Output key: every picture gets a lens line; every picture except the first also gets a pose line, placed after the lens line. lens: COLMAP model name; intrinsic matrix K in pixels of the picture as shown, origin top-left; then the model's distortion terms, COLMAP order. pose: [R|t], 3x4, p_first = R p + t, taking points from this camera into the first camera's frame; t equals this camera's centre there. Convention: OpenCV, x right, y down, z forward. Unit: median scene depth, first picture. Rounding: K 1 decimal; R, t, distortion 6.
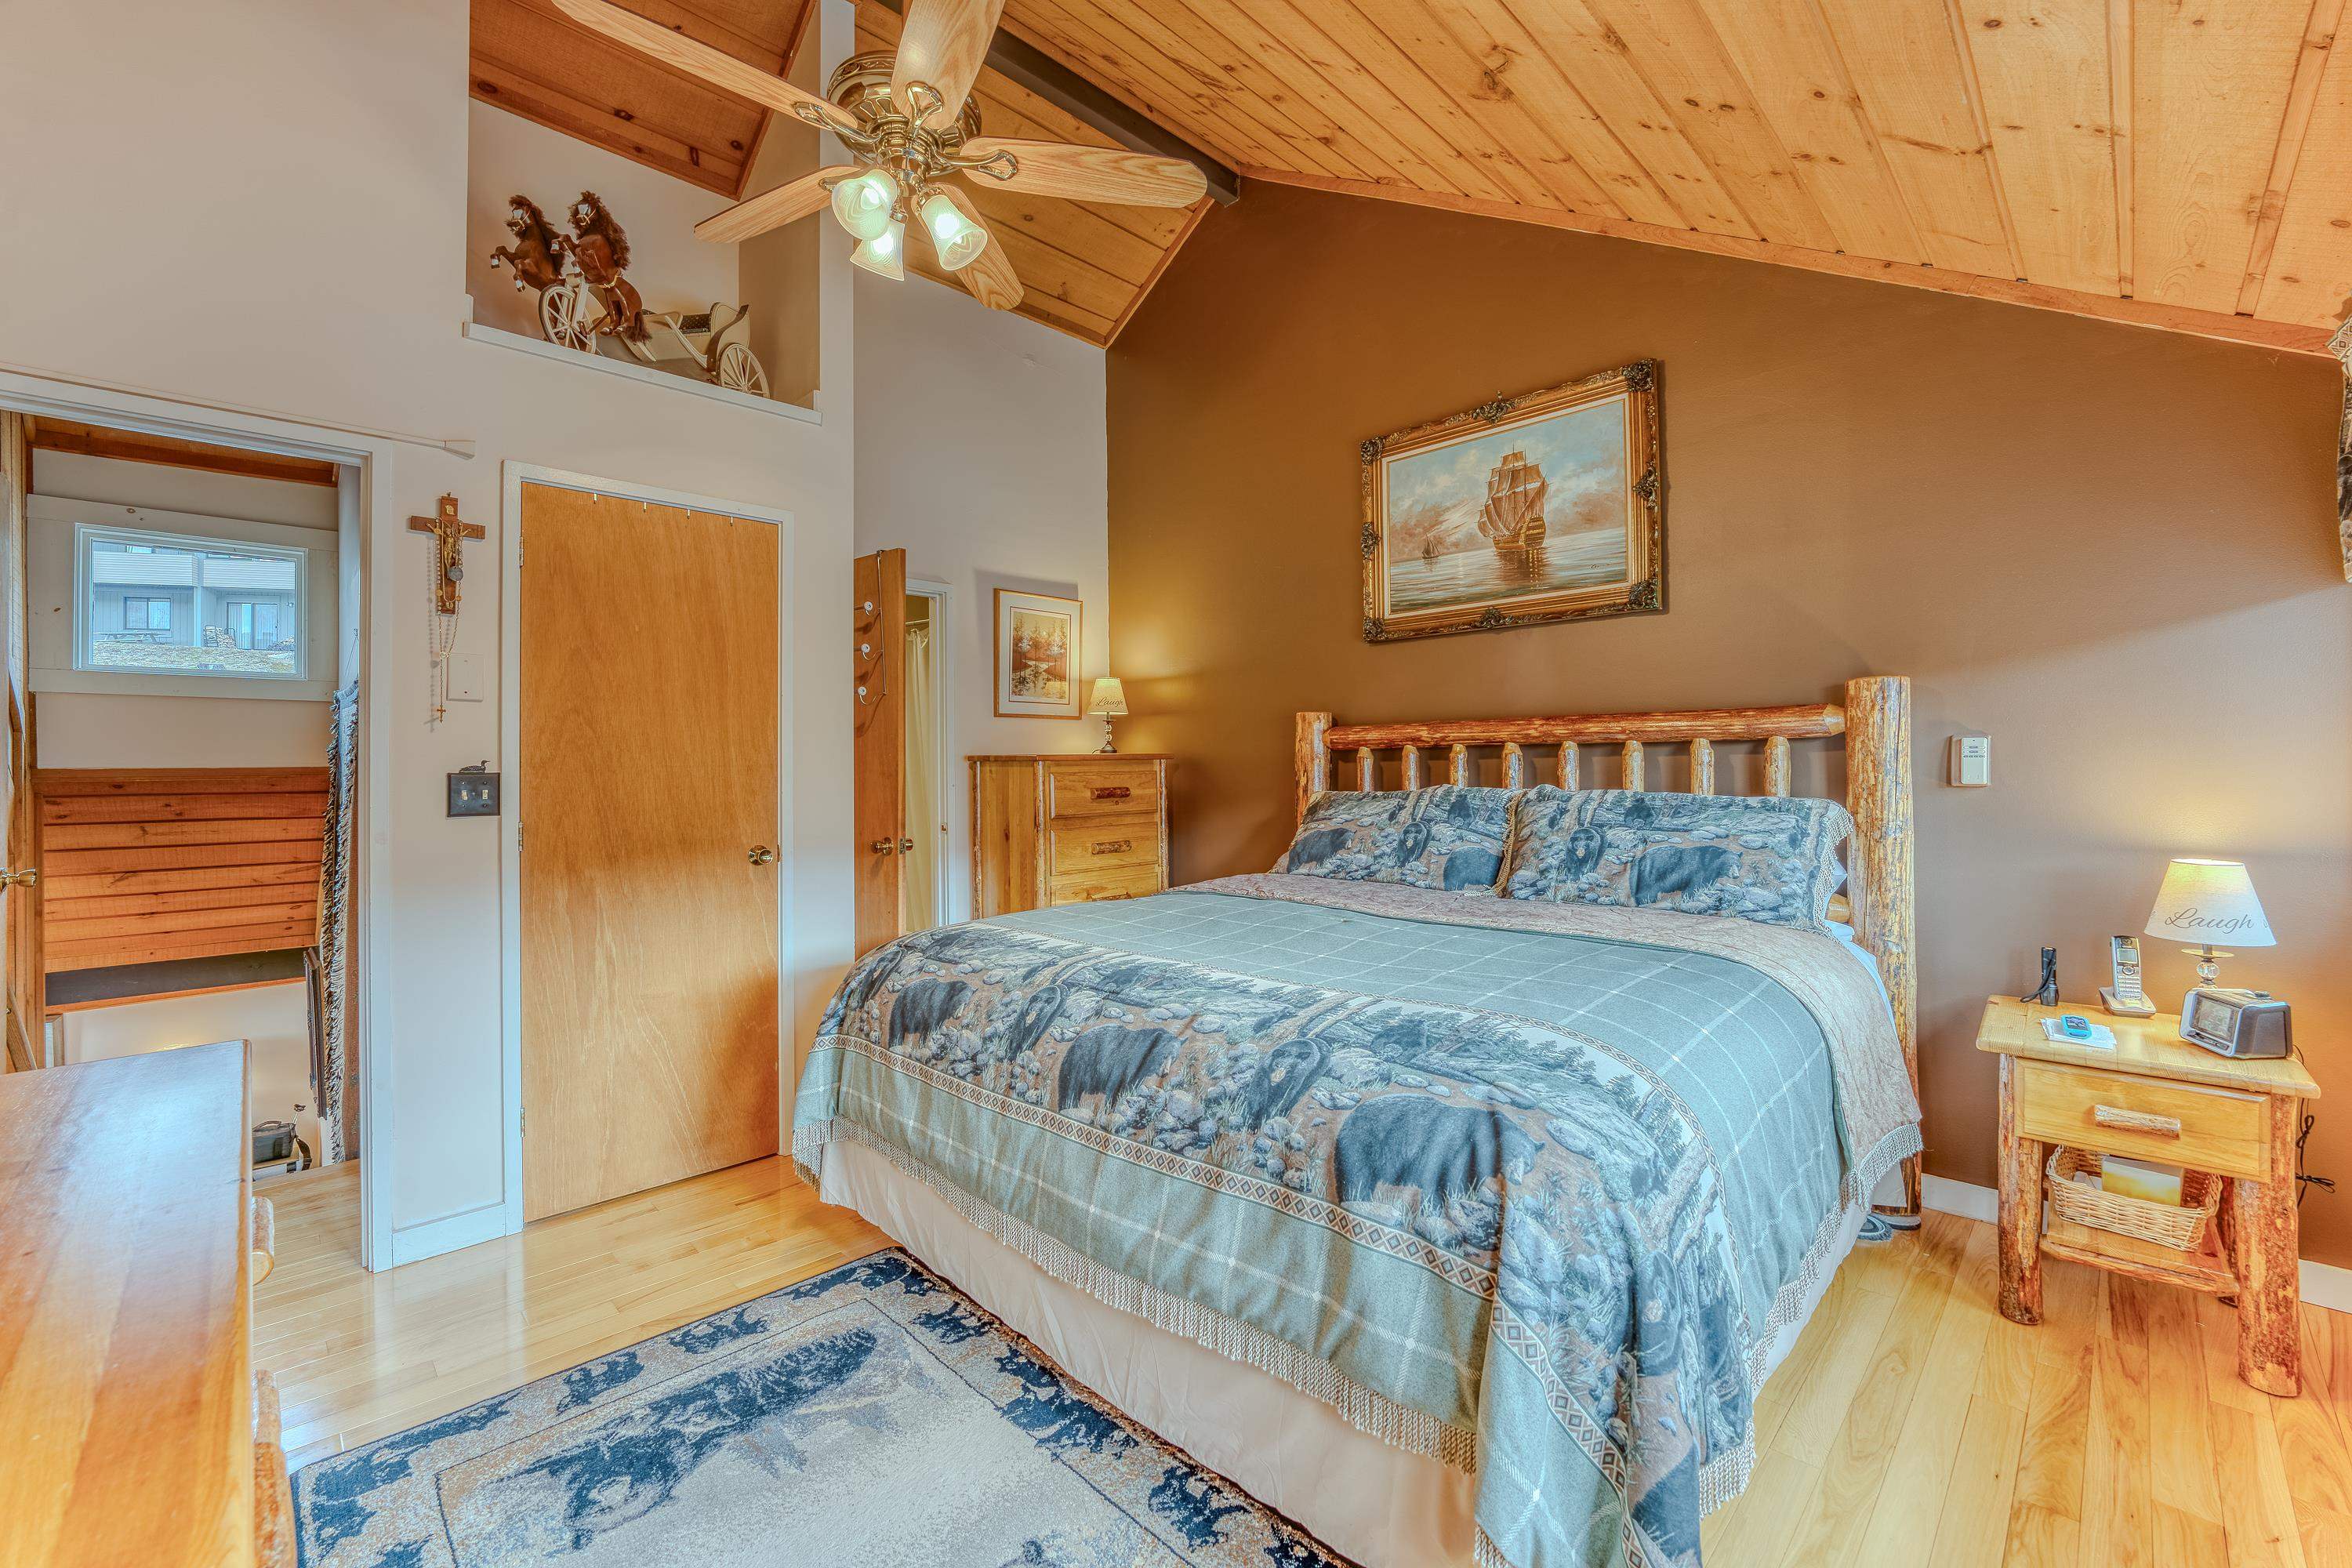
lens RADIAL K [[961.2, 0, 1177.6], [0, 961.2, 752.4], [0, 0, 1]] dist [-0.023332, 0.000058]
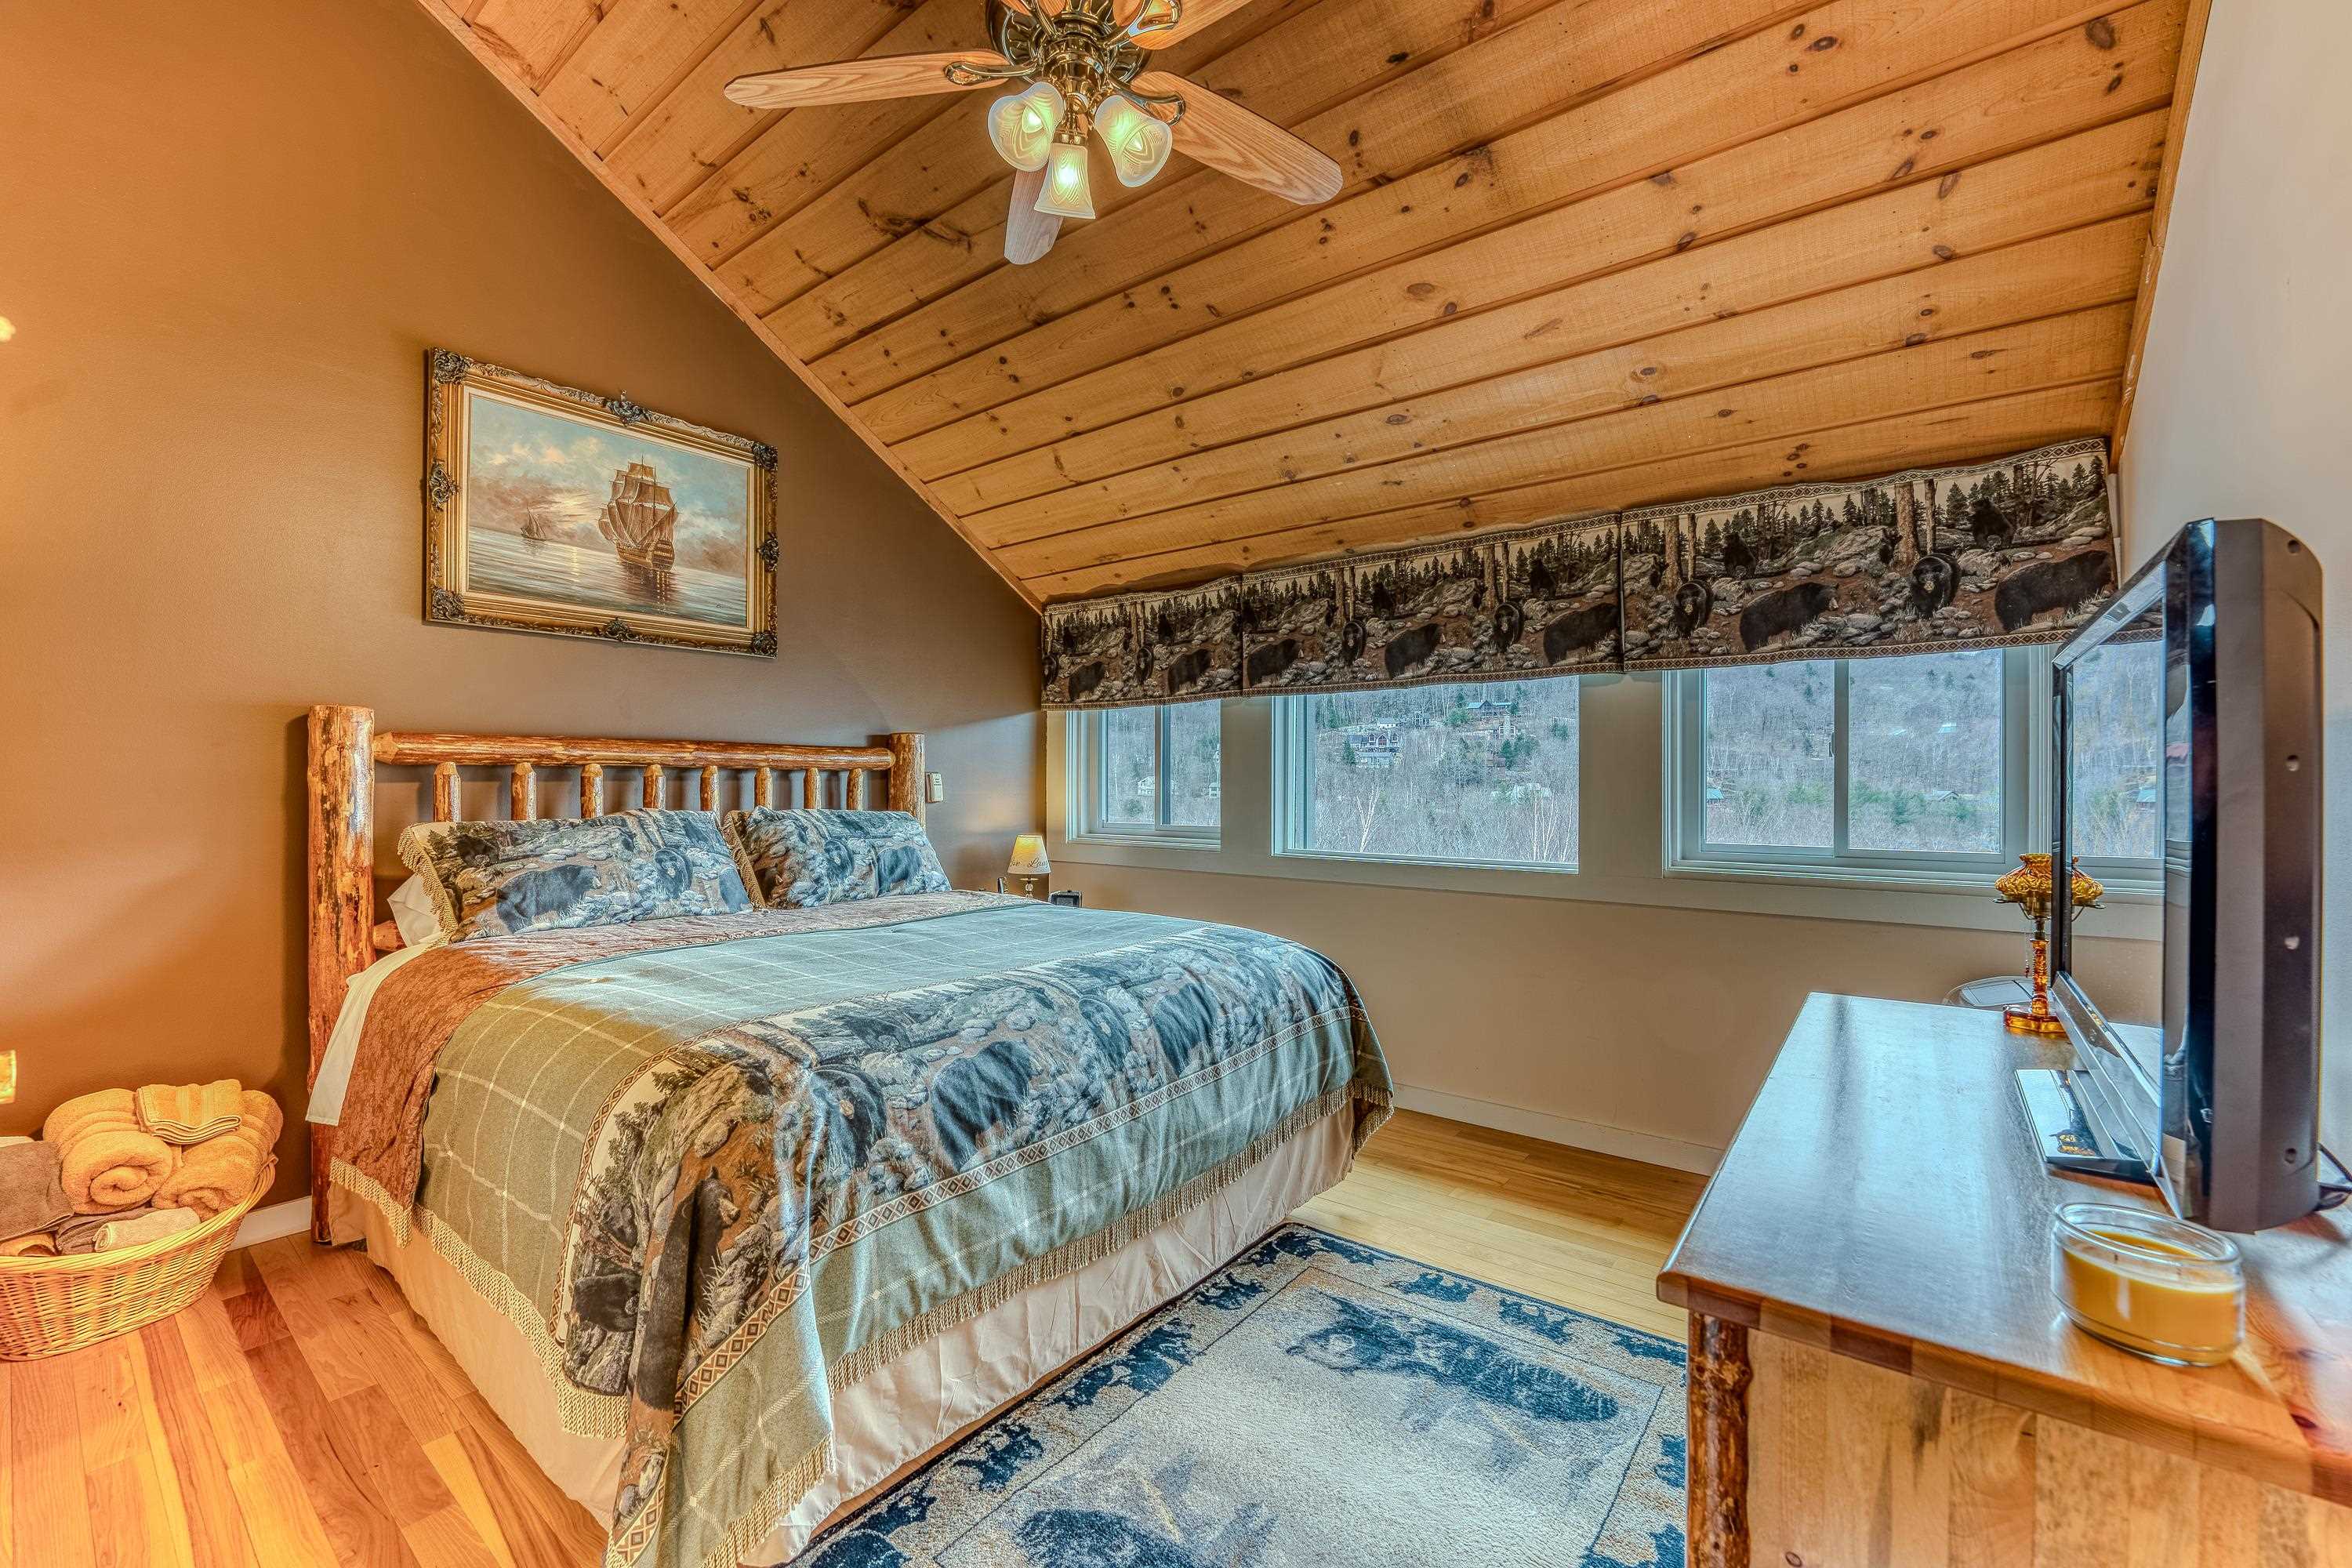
lens RADIAL K [[951.2, 0, 1156.9], [0, 951.2, 783.1], [0, 0, 1]] dist [-0.025901, 0.004011]
pose [[-0.114132, 0.013799, 0.993370, -0.670979], [-0.014710, 0.999770, -0.015578, 0.015971], [-0.993357, -0.016391, -0.113903, 0.607416]]
